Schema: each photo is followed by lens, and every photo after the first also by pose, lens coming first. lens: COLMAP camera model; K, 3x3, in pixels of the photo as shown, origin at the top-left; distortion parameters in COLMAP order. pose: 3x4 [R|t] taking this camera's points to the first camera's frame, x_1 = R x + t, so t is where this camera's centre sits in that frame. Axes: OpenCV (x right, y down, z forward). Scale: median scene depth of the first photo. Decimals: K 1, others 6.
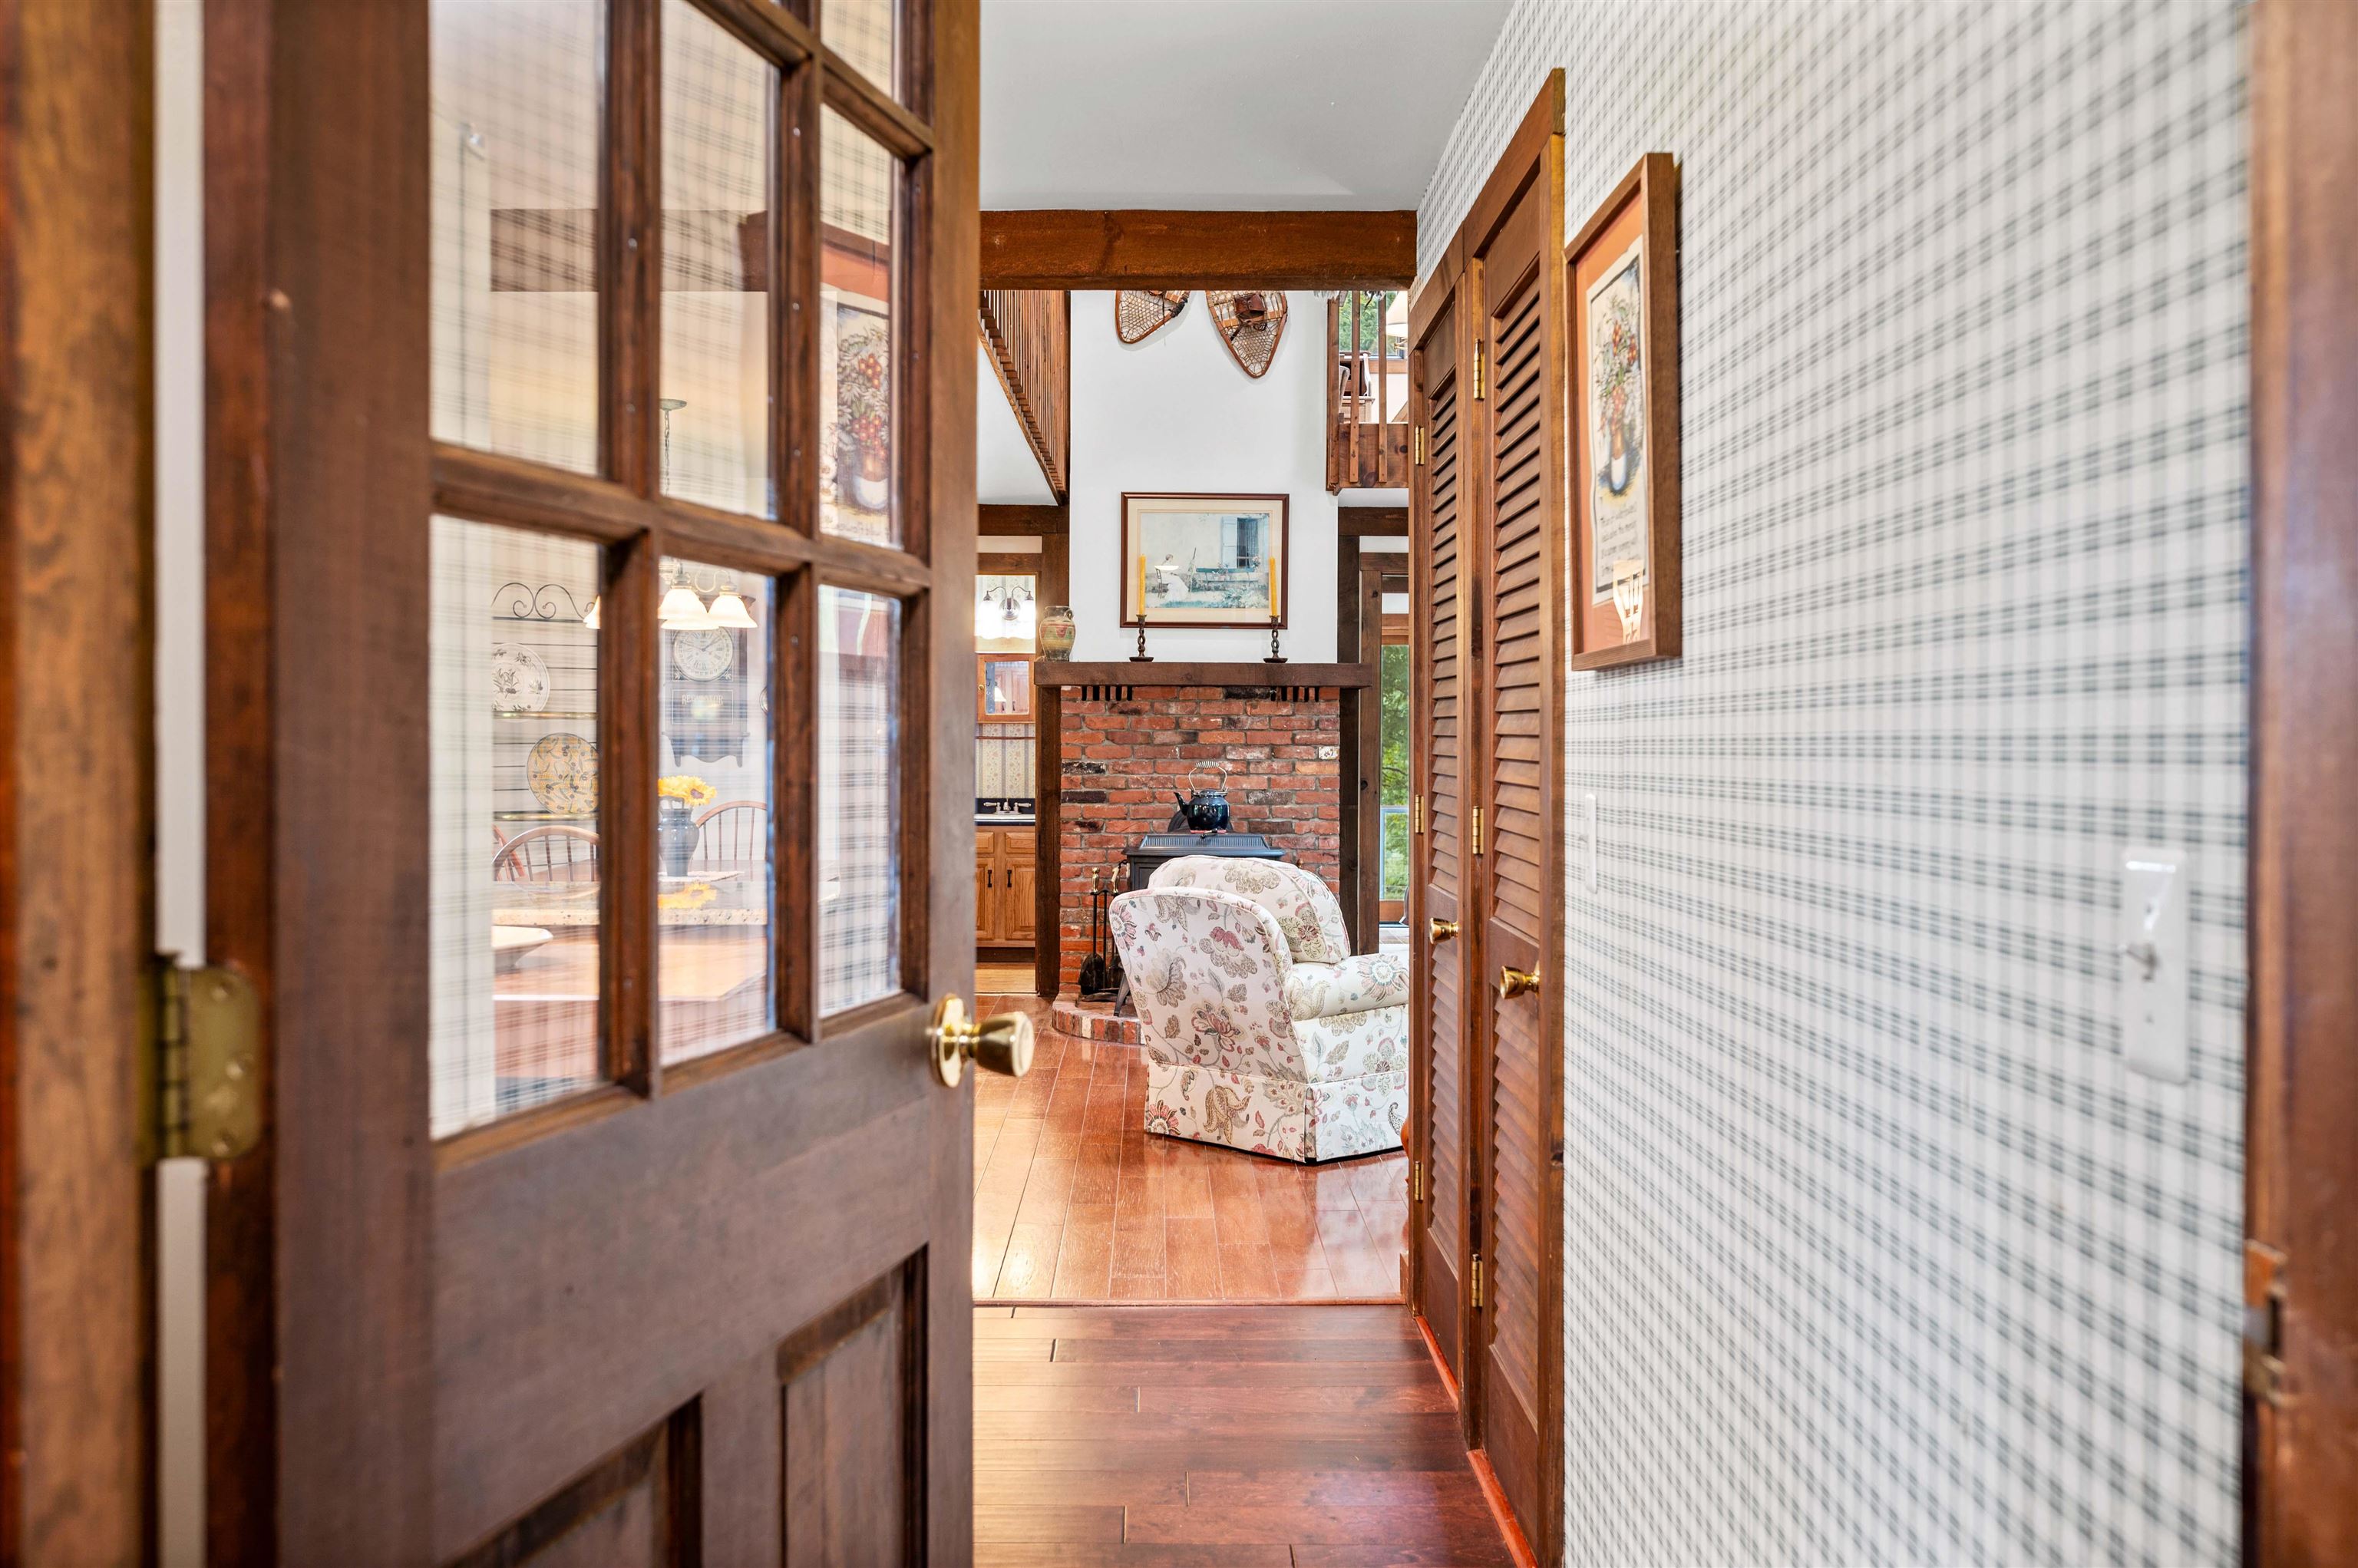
lens RADIAL K [[2063.9, 0, 1174.3], [0, 2063.9, 769.4], [0, 0, 1]] dist [0.000737, 0.005047]
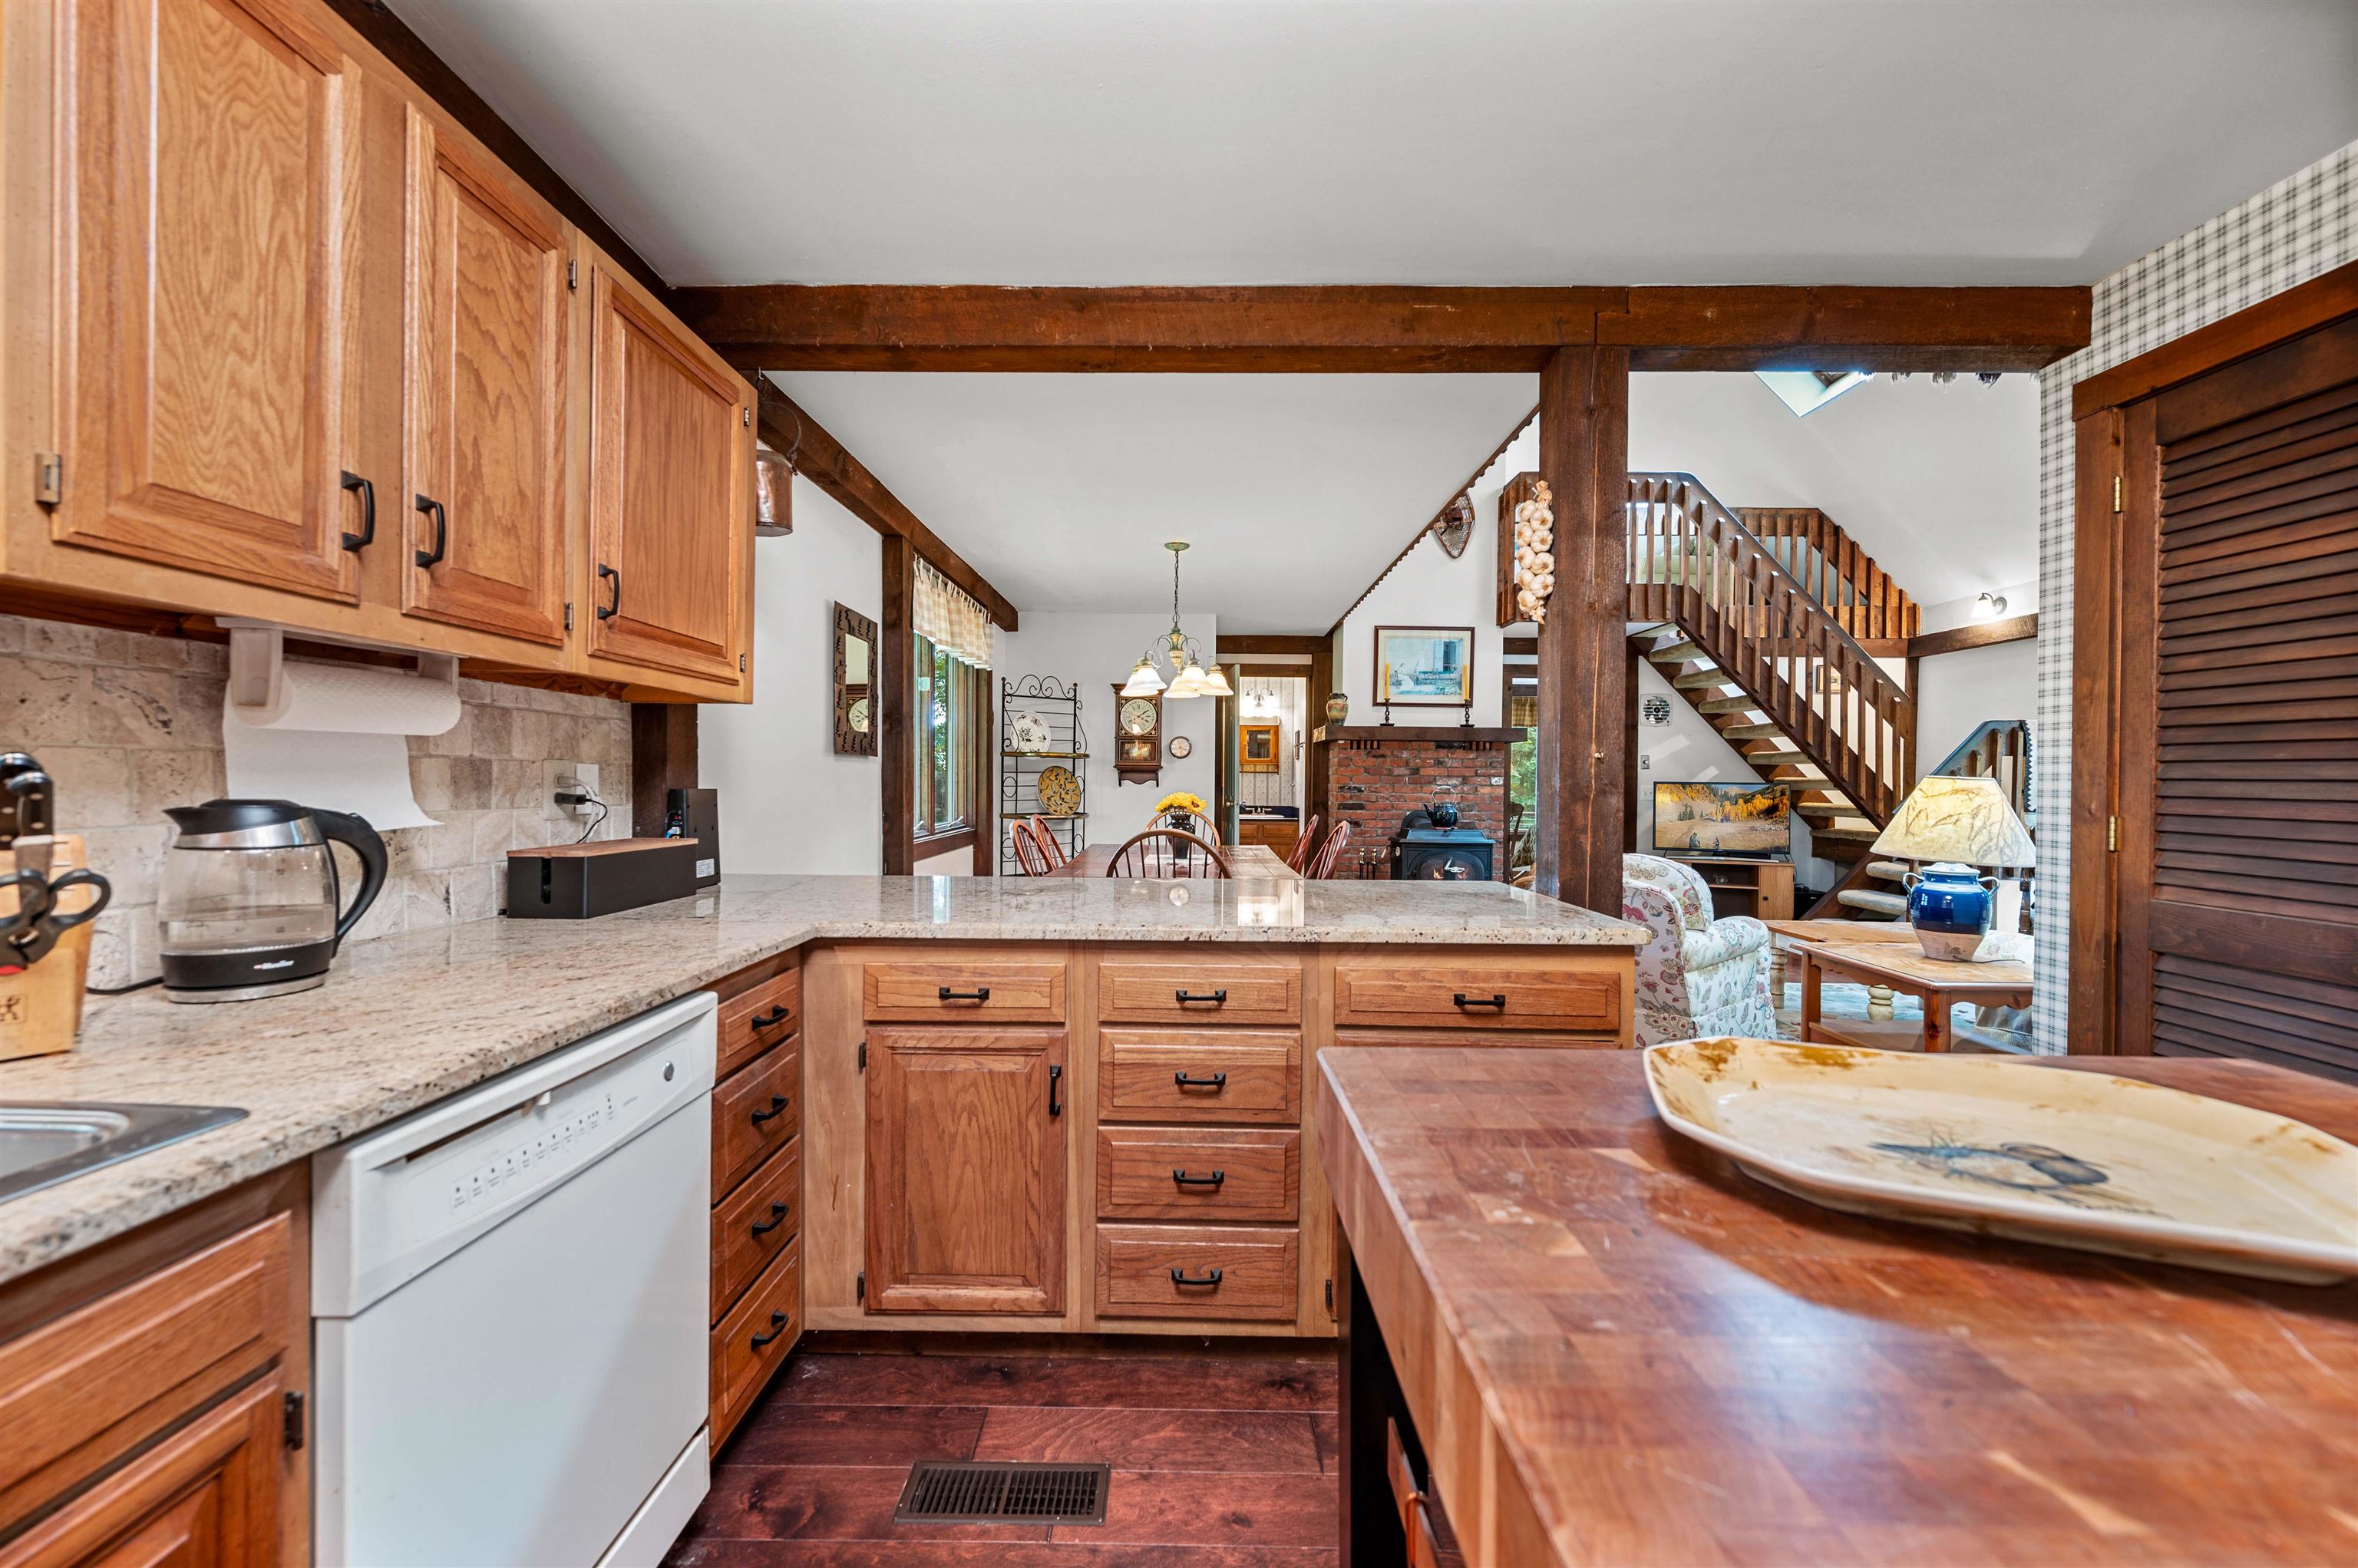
lens RADIAL K [[931.3, 0, 1173.5], [0, 931.3, 783.4], [0, 0, 1]] dist [0.000030, 0.000033]
pose [[0.999783, 0.005628, -0.020044, -0.173891], [-0.005781, 0.999955, -0.007586, 0.001125], [0.020000, 0.007700, 0.999770, 0.236399]]
